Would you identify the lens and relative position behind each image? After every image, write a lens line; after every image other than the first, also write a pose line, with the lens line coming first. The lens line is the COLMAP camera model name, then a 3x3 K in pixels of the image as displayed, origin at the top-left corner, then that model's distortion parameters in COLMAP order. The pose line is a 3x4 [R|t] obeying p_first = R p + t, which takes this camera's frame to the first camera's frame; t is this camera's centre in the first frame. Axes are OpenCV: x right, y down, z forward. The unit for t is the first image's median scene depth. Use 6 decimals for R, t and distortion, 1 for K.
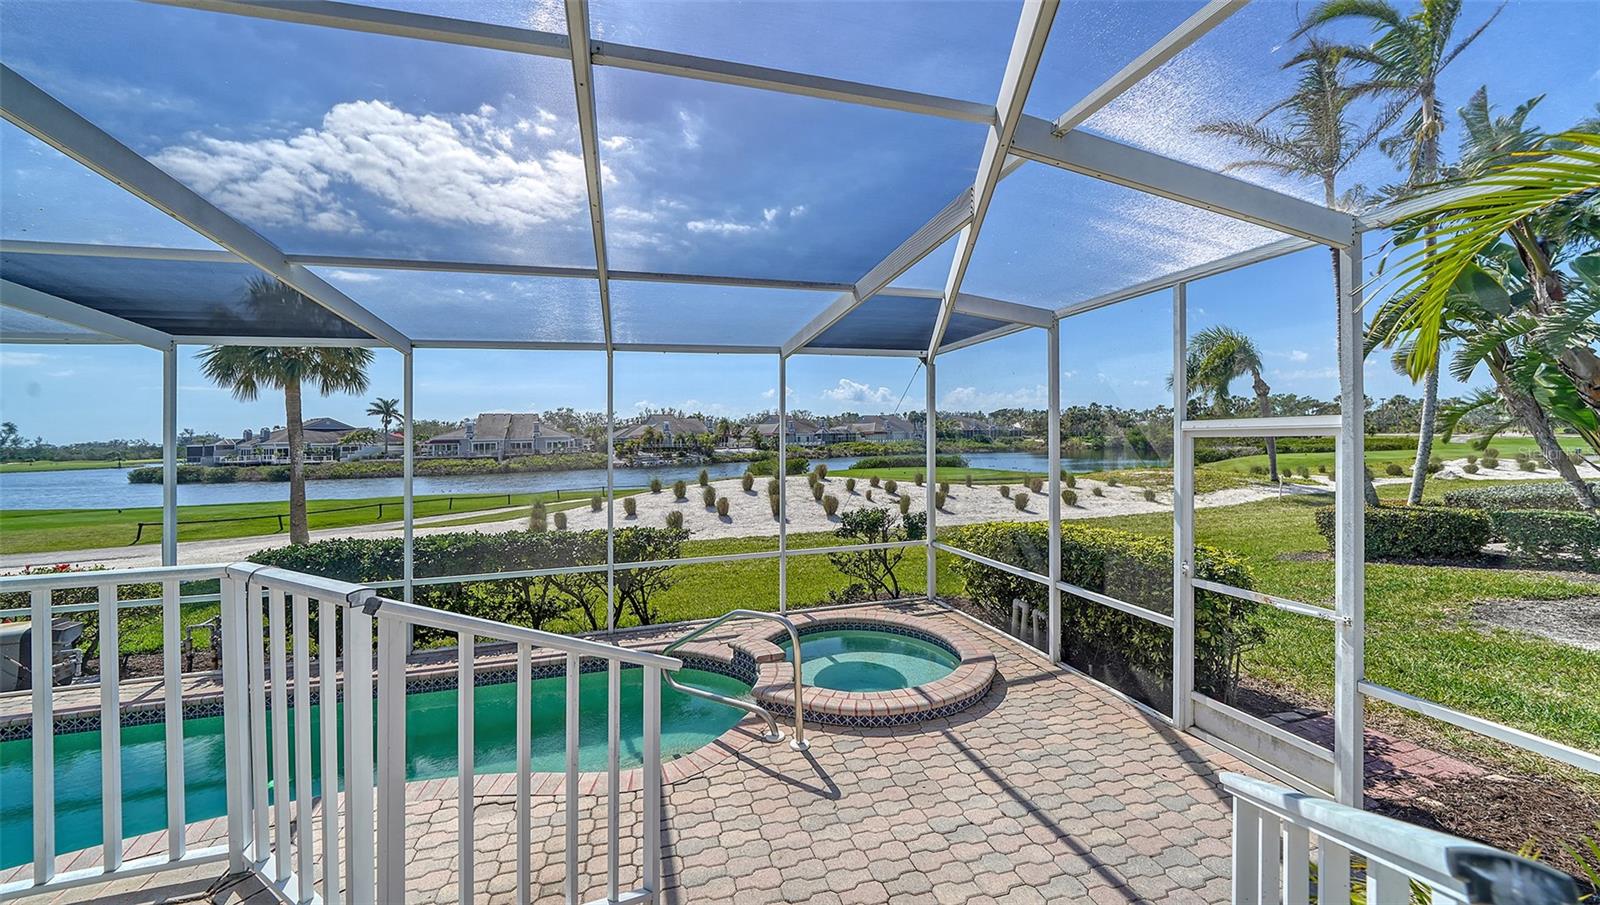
lens RADIAL K [[568.3, 0, 785.8], [0, 568.3, 442.8], [0, 0, 1]] dist [-0.016672, 0.001495]
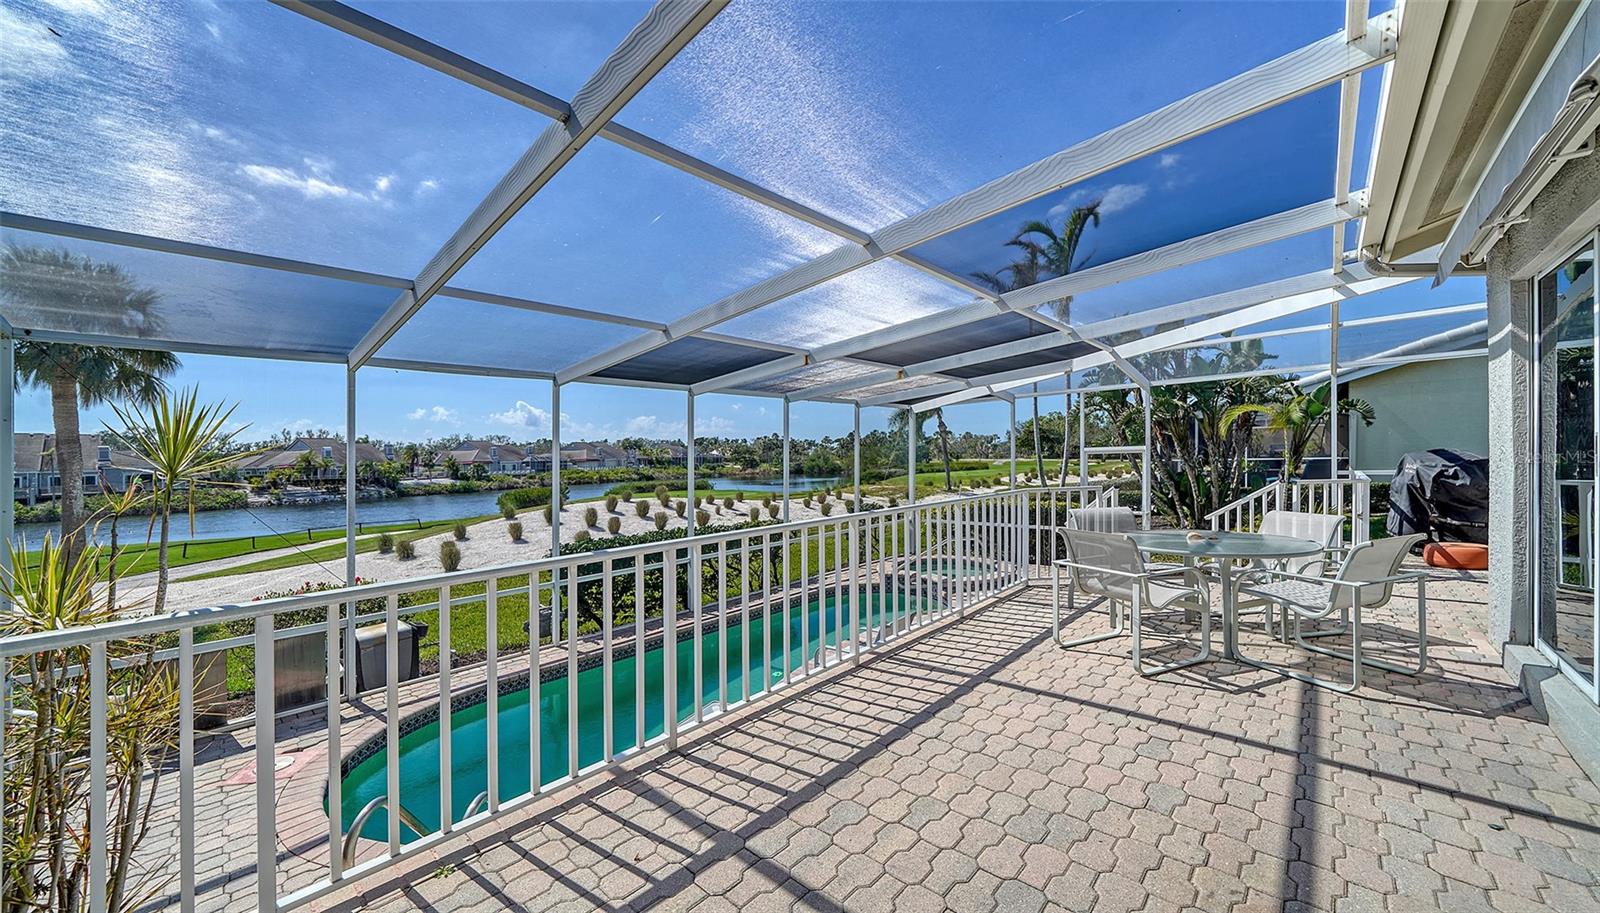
lens RADIAL K [[568.3, 0, 789.2], [0, 568.3, 459.3], [0, 0, 1]] dist [-0.016672, 0.001495]
pose [[0.865795, -0.004136, 0.500382, -0.310264], [0.013703, 0.999787, -0.015445, 0.005497], [-0.500211, 0.020229, 0.865667, -0.097783]]
